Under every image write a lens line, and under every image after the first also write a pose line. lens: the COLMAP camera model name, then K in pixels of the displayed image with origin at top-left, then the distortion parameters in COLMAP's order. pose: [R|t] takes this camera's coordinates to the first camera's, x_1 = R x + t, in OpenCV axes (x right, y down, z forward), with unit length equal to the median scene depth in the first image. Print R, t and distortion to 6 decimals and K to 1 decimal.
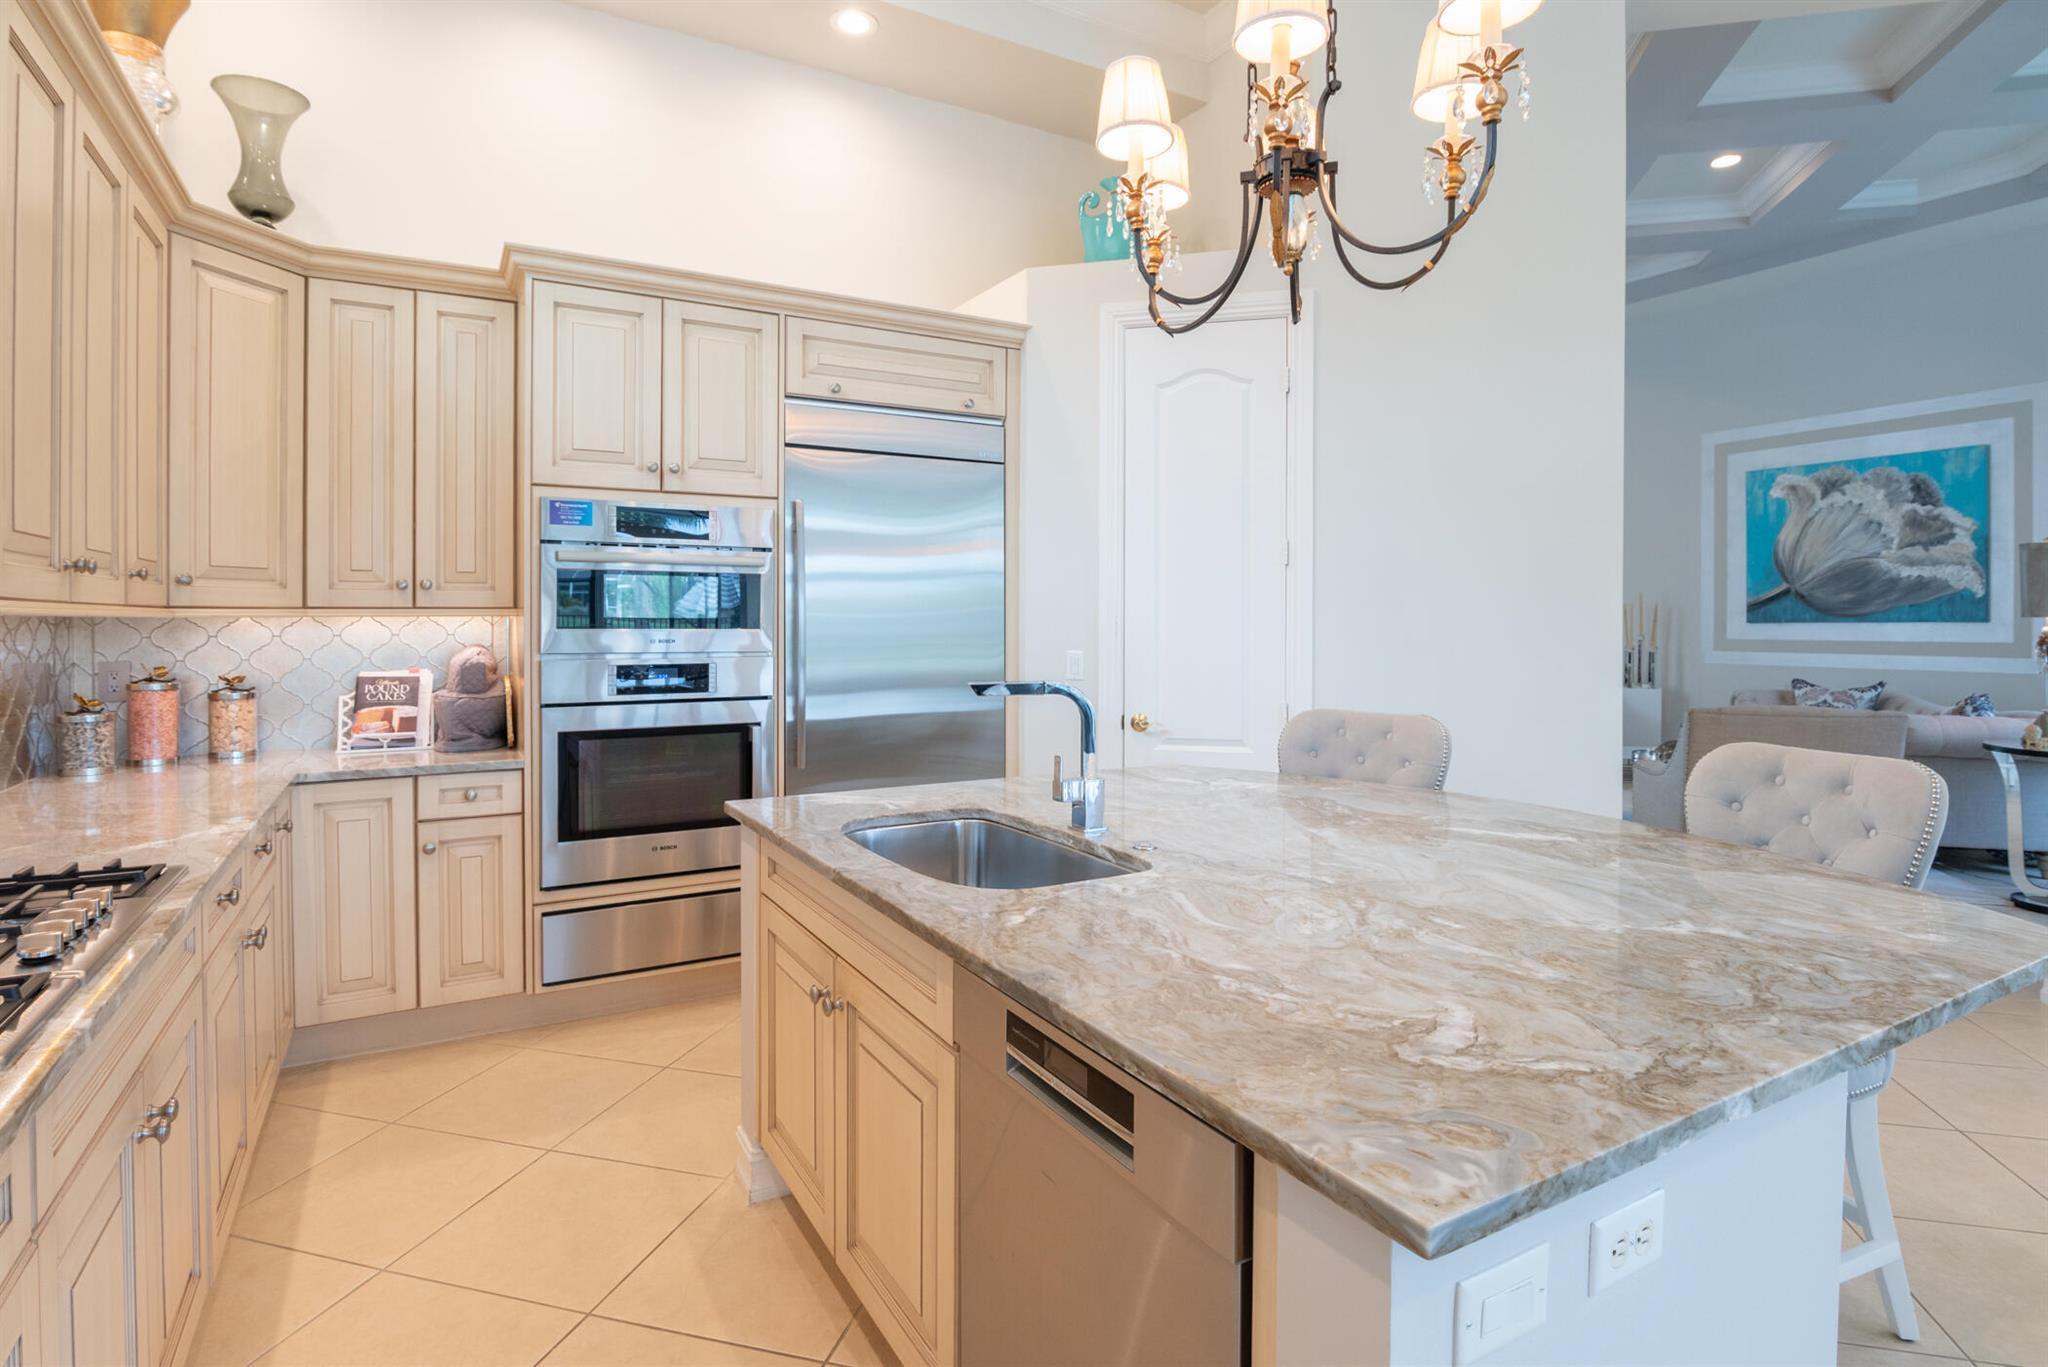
lens RADIAL K [[1033.5, 0, 1063.9], [0, 1033.5, 638.8], [0, 0, 1]] dist [-0.016643, -0.000399]
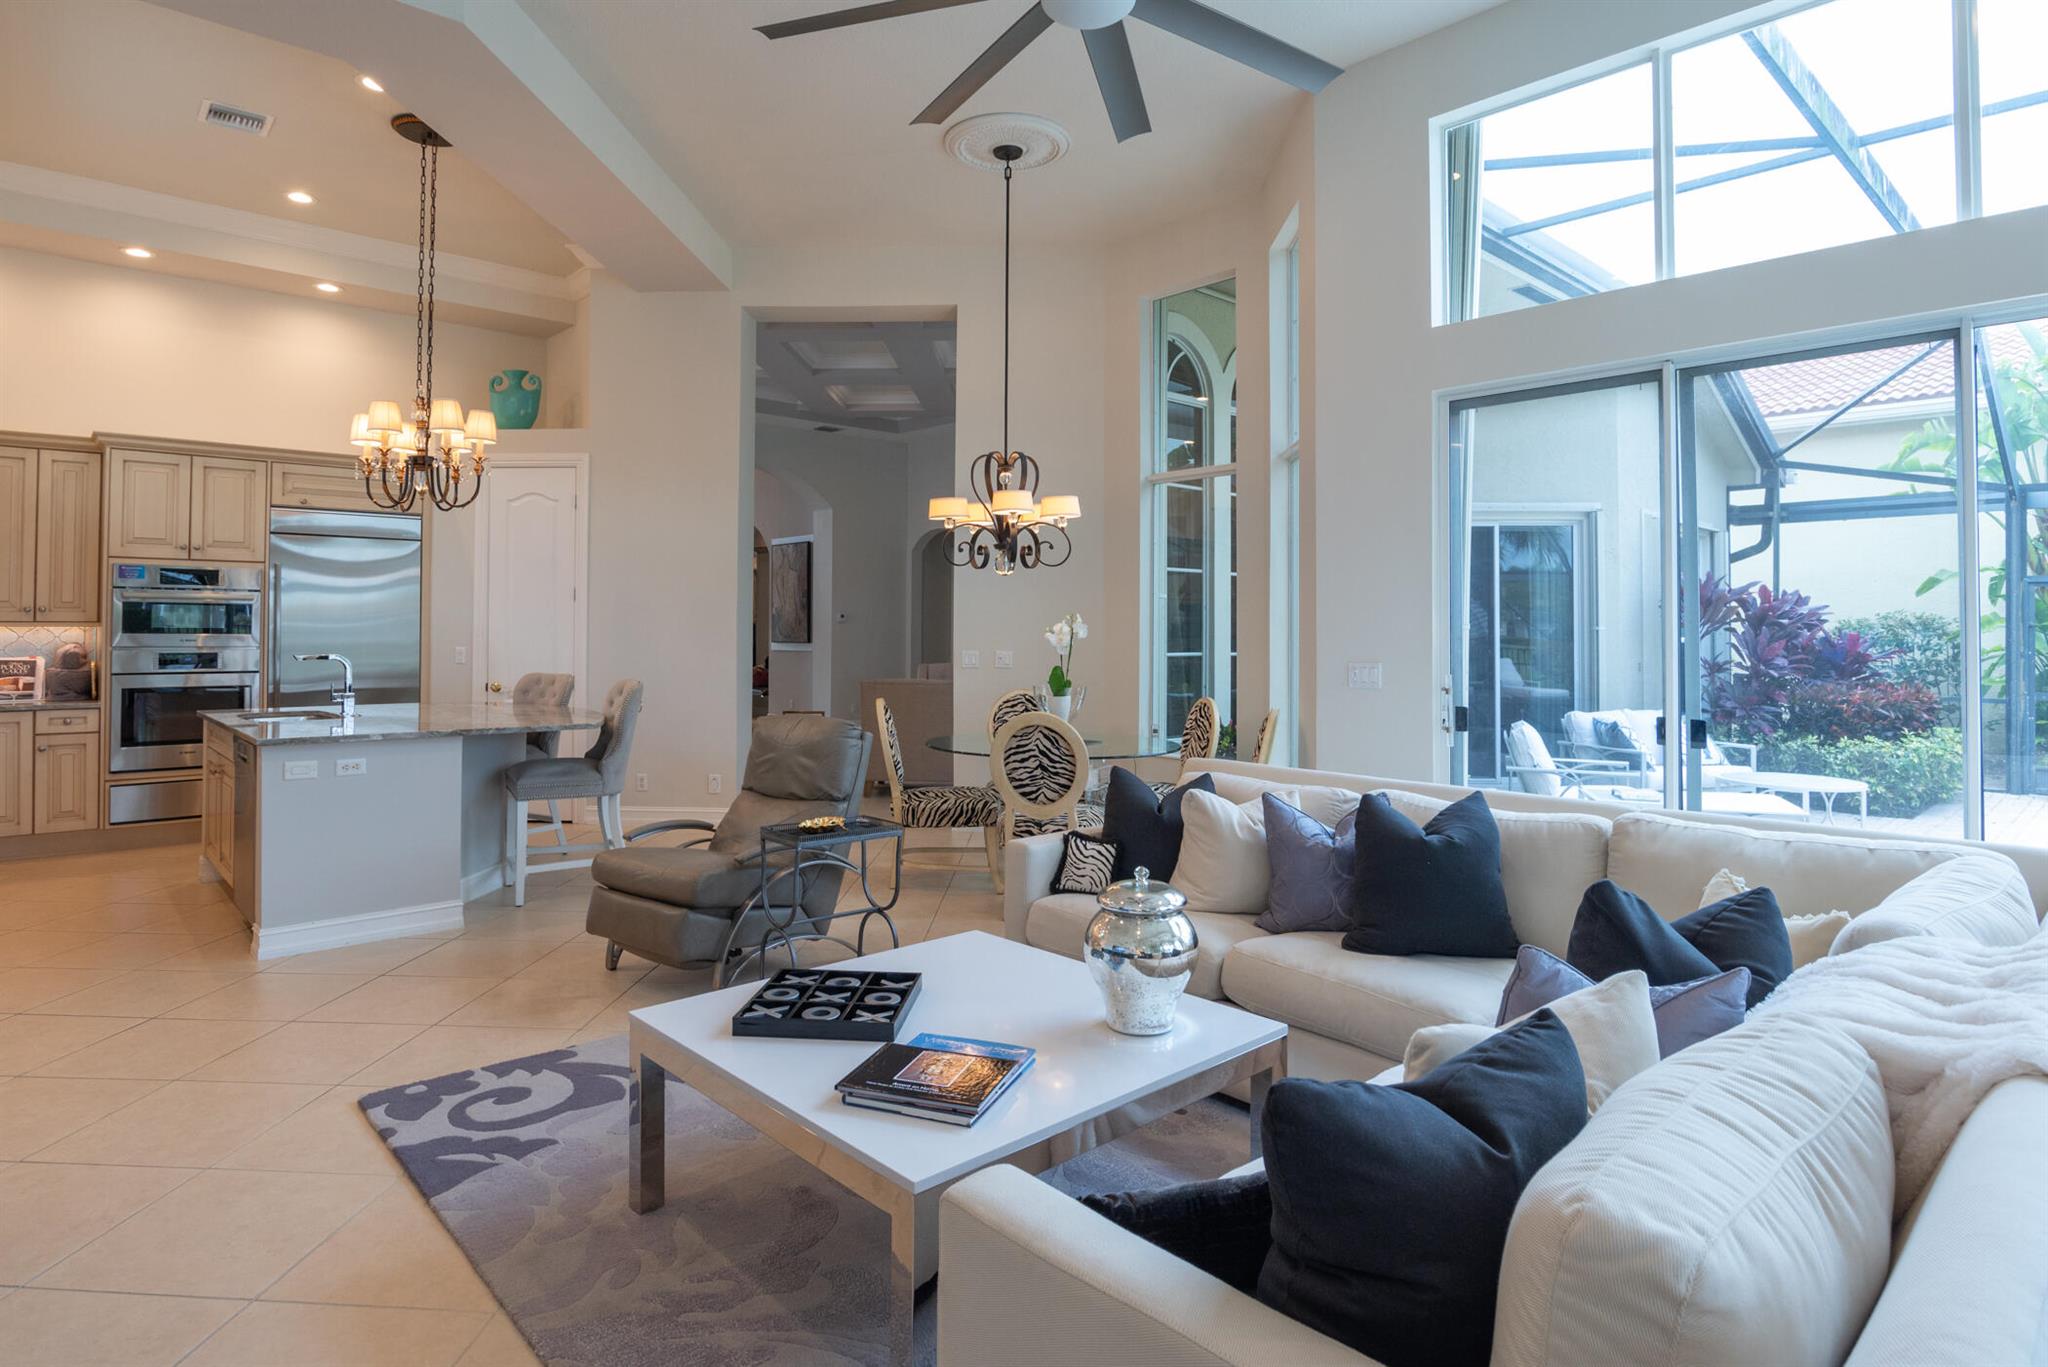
lens RADIAL K [[1130.2, 0, 1049.5], [0, 1130.2, 626.6], [0, 0, 1]] dist [-0.013223, 0.002353]
pose [[0.981172, 0.004426, 0.193084, 0.729983], [0.000568, 0.999667, -0.025803, 0.029907], [-0.193134, 0.025427, 0.980843, -1.260504]]
